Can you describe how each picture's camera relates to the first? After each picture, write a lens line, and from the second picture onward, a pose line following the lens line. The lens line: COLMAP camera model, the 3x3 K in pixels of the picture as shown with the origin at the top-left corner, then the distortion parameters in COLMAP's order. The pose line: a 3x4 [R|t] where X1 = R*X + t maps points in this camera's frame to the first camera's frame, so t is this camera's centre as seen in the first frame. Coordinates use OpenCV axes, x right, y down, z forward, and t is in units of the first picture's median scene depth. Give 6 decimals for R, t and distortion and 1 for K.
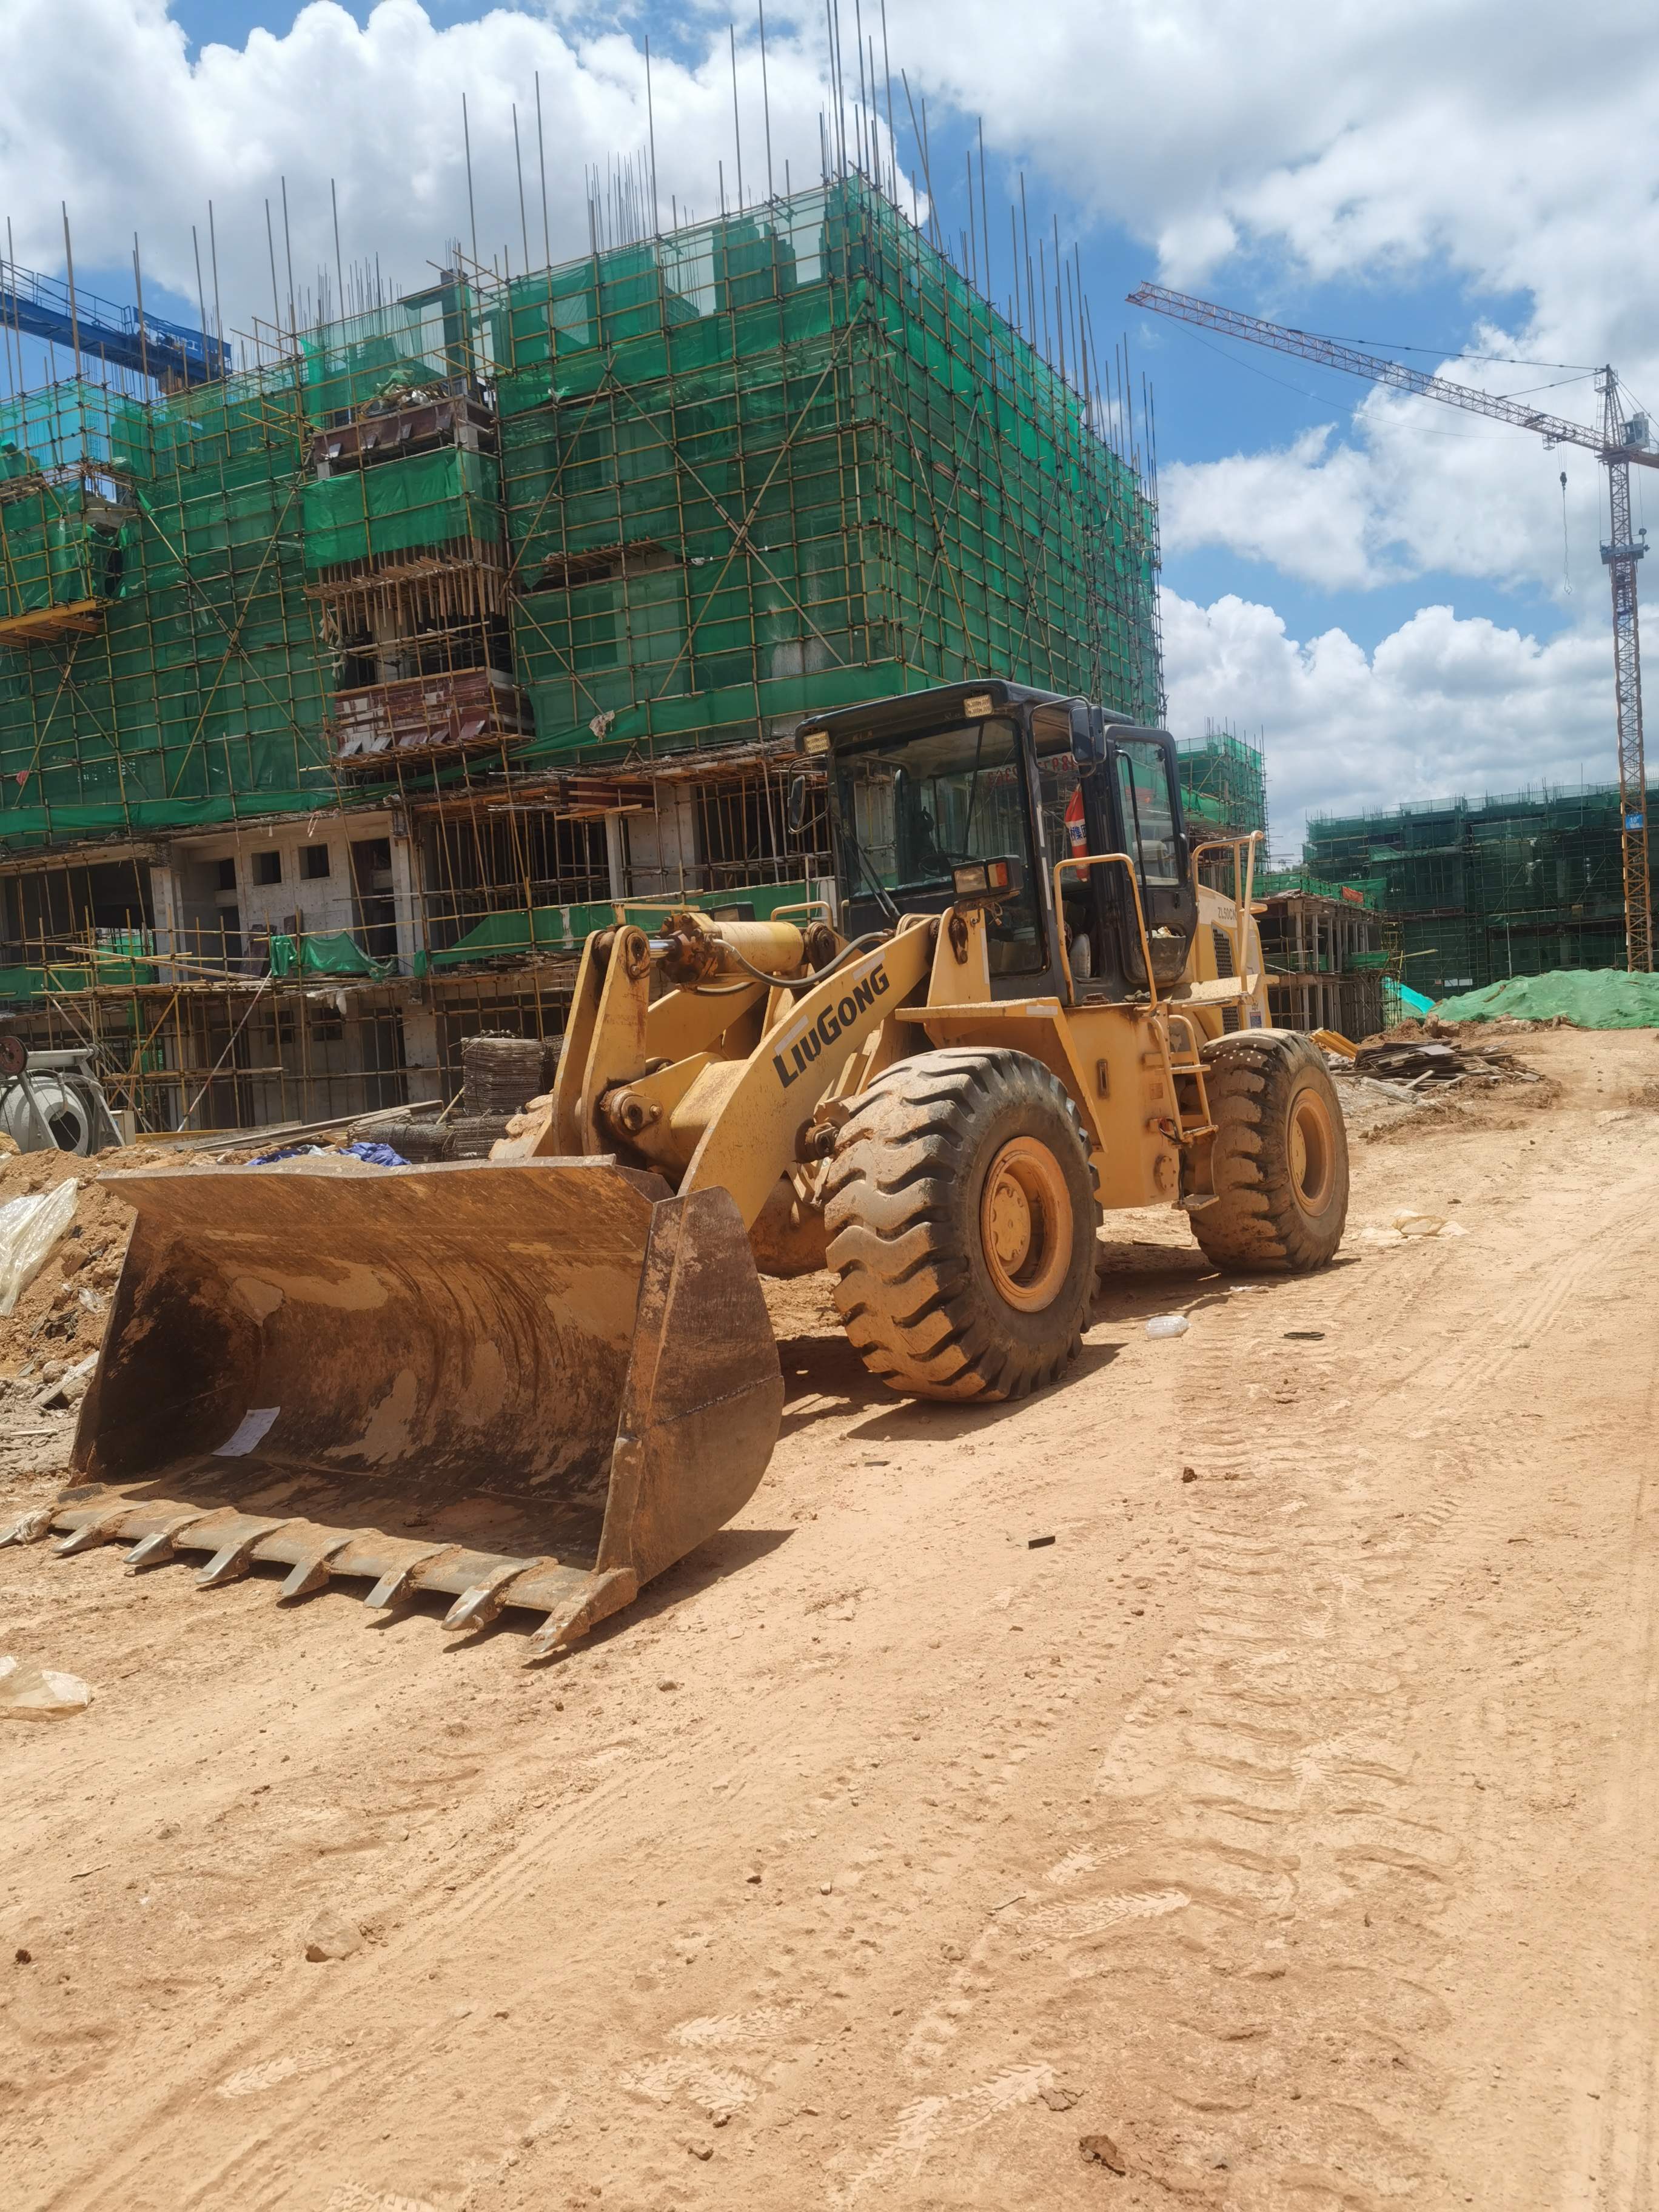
lens RADIAL K [[1676.2, 0, 829.2], [0, 1676.2, 1074.2], [0, 0, 1]] dist [0.047057, -0.054301]
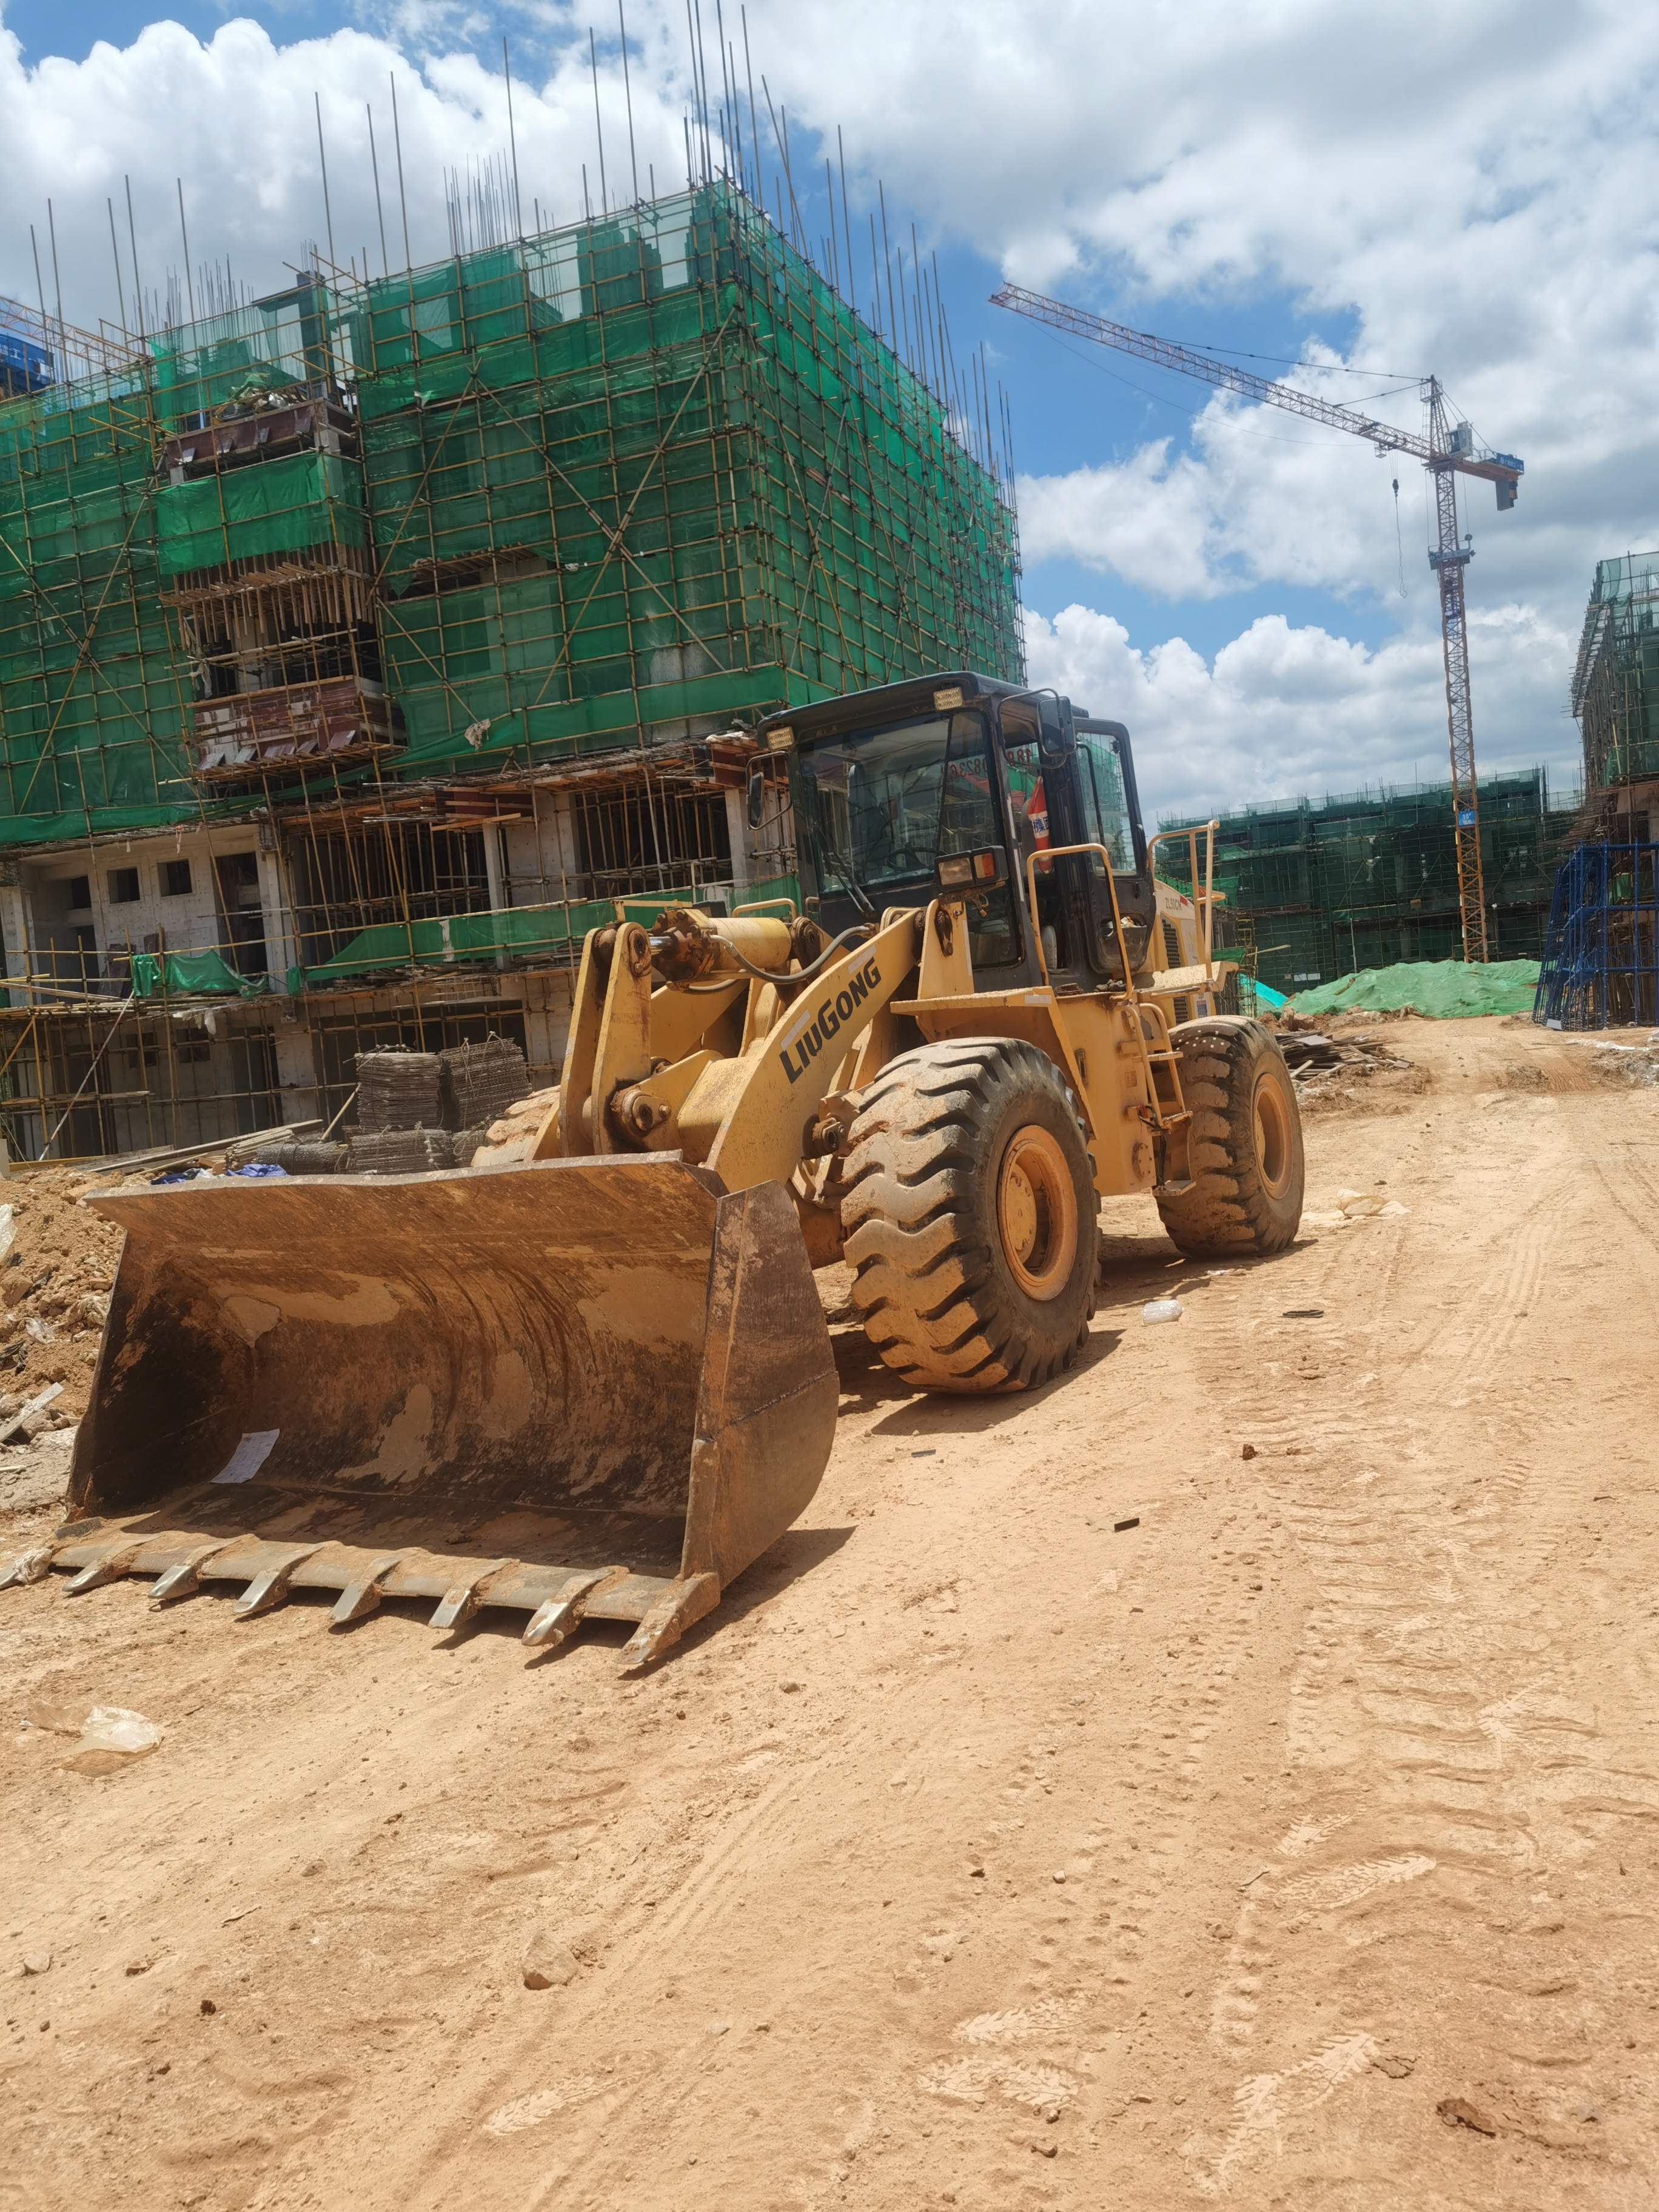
lens RADIAL K [[1677.4, 0, 830.0], [0, 1677.4, 1072.3], [0, 0, 1]] dist [0.046417, -0.055590]
pose [[0.996281, -0.028289, 0.081381, -0.071895], [0.028766, 0.999575, -0.004684, 0.005904], [-0.081214, 0.007008, 0.996672, 0.010971]]
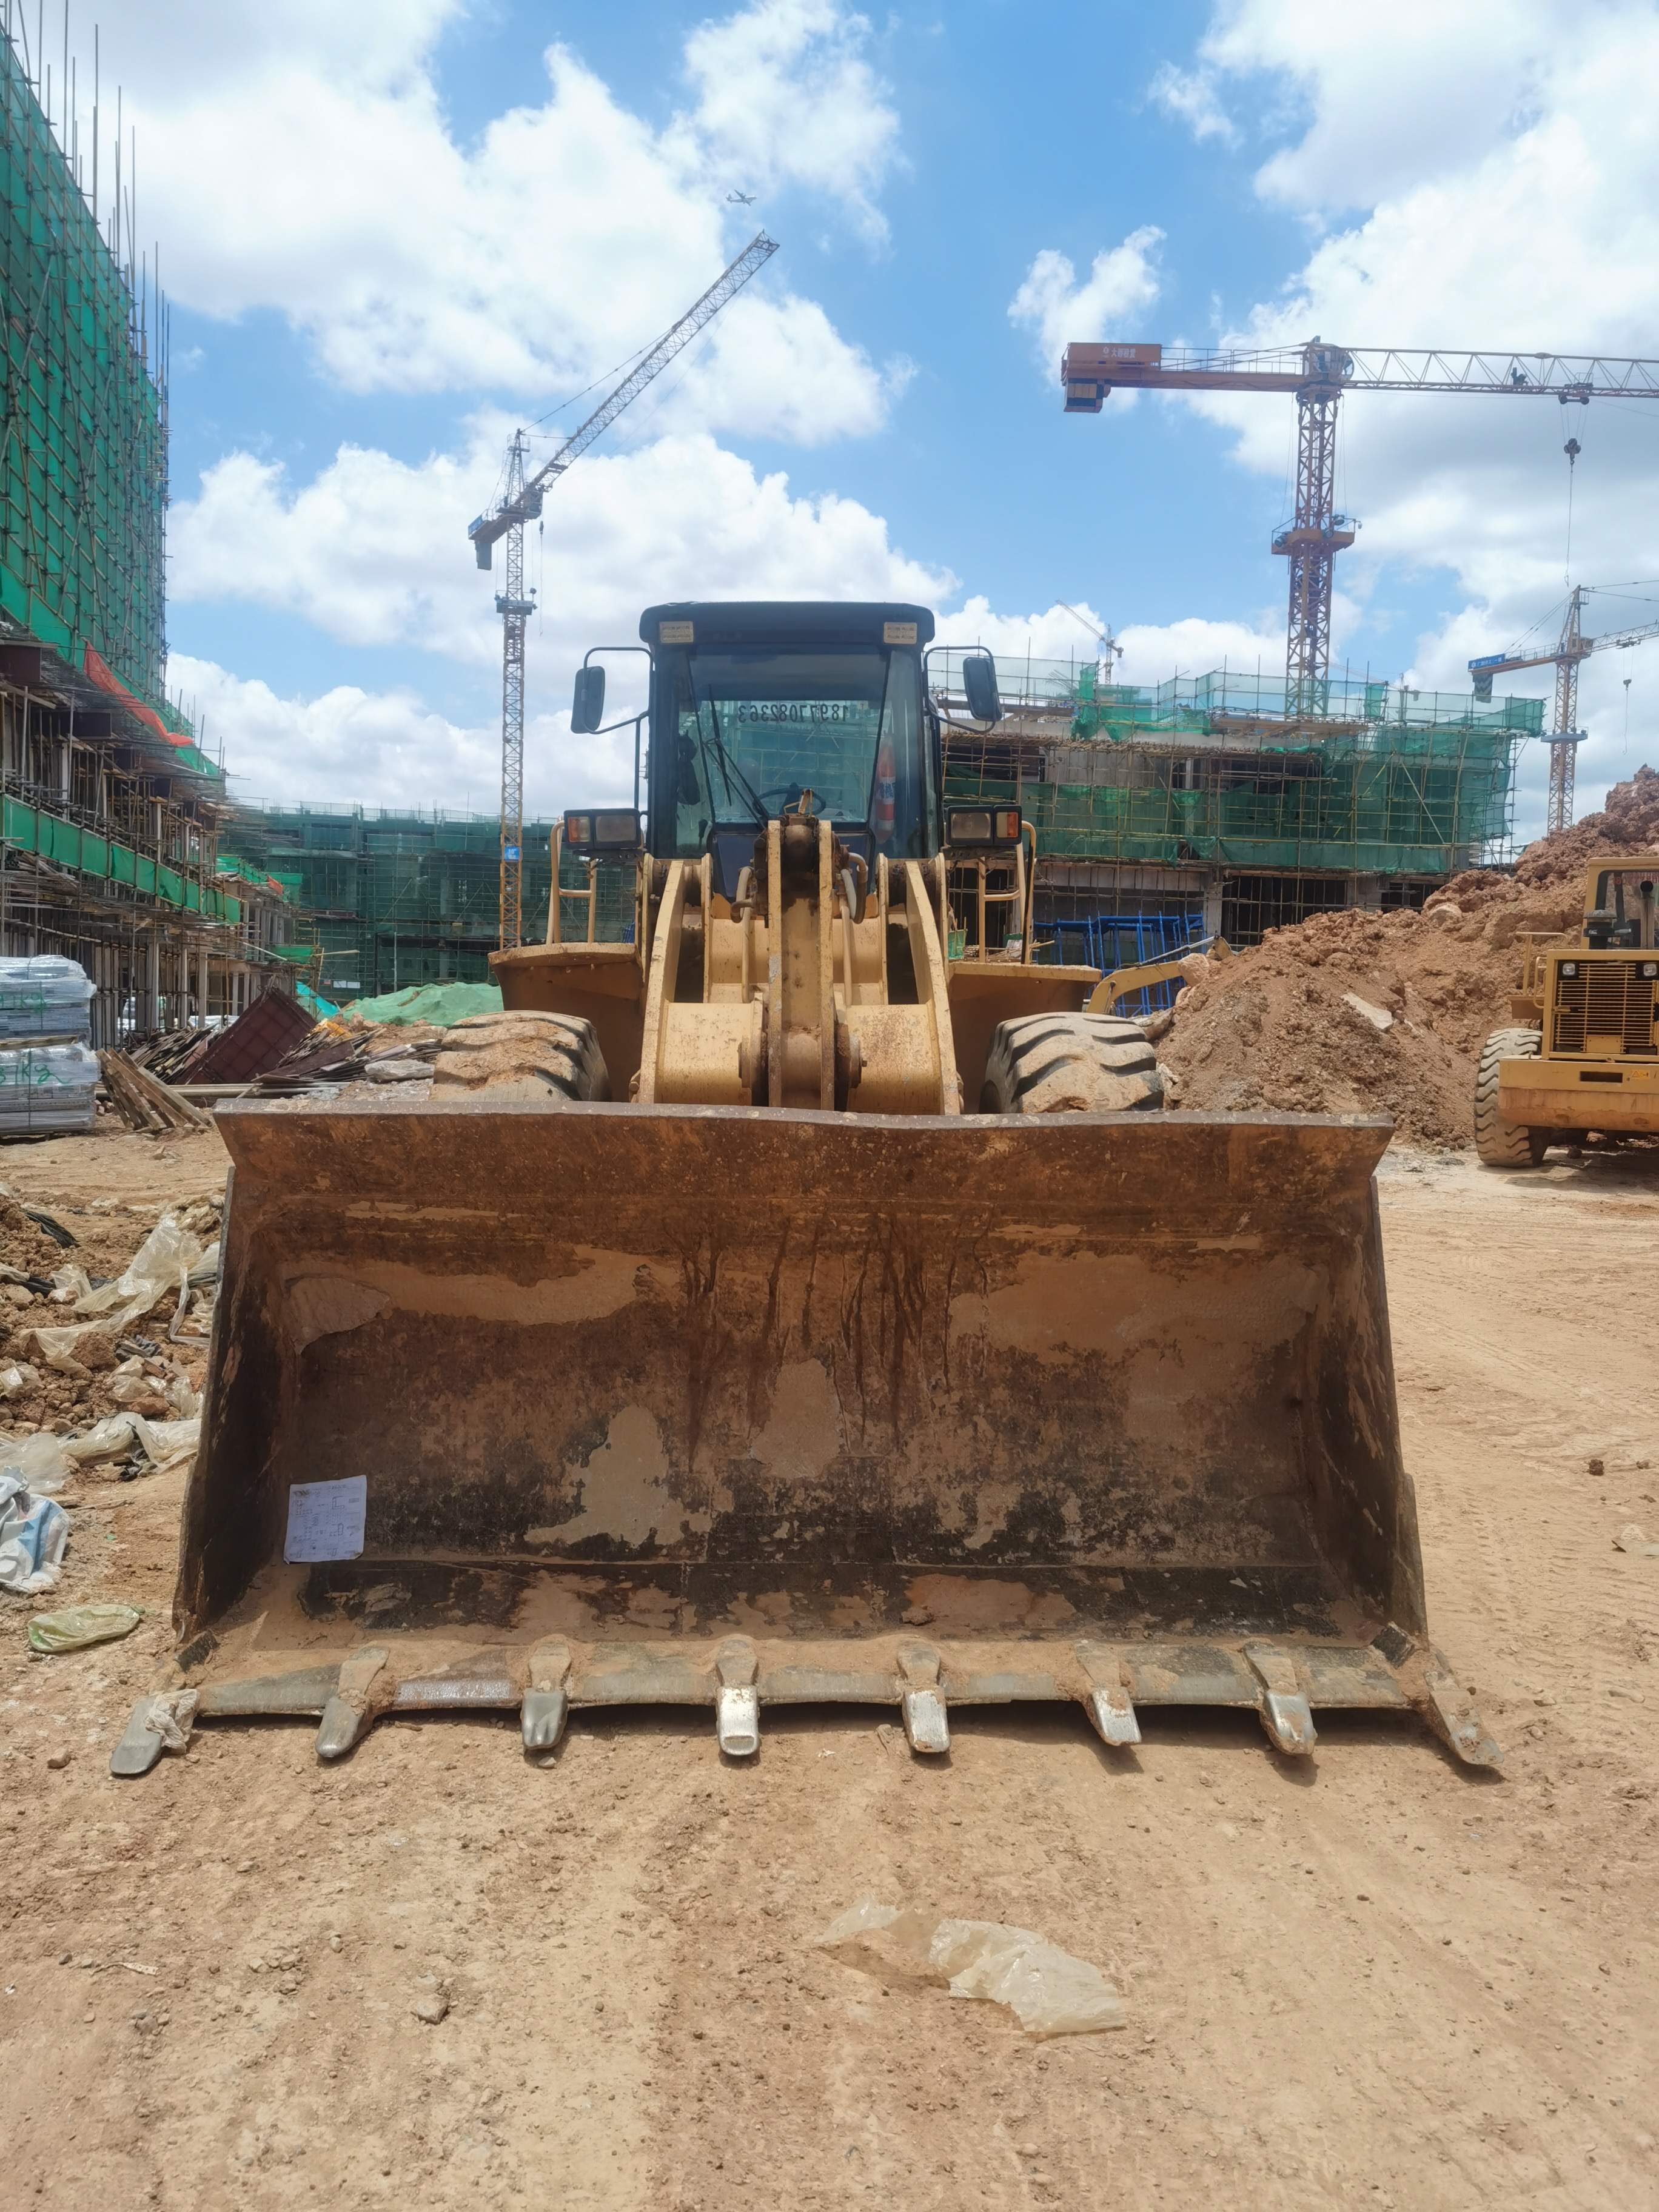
lens RADIAL K [[1677.4, 0, 830.0], [0, 1677.4, 1072.3], [0, 0, 1]] dist [0.046417, -0.055590]
pose [[0.791729, 0.063220, 0.607592, -0.496011], [-0.063992, 0.997741, -0.020430, 0.037118], [-0.607512, -0.022706, 0.793986, 0.320539]]
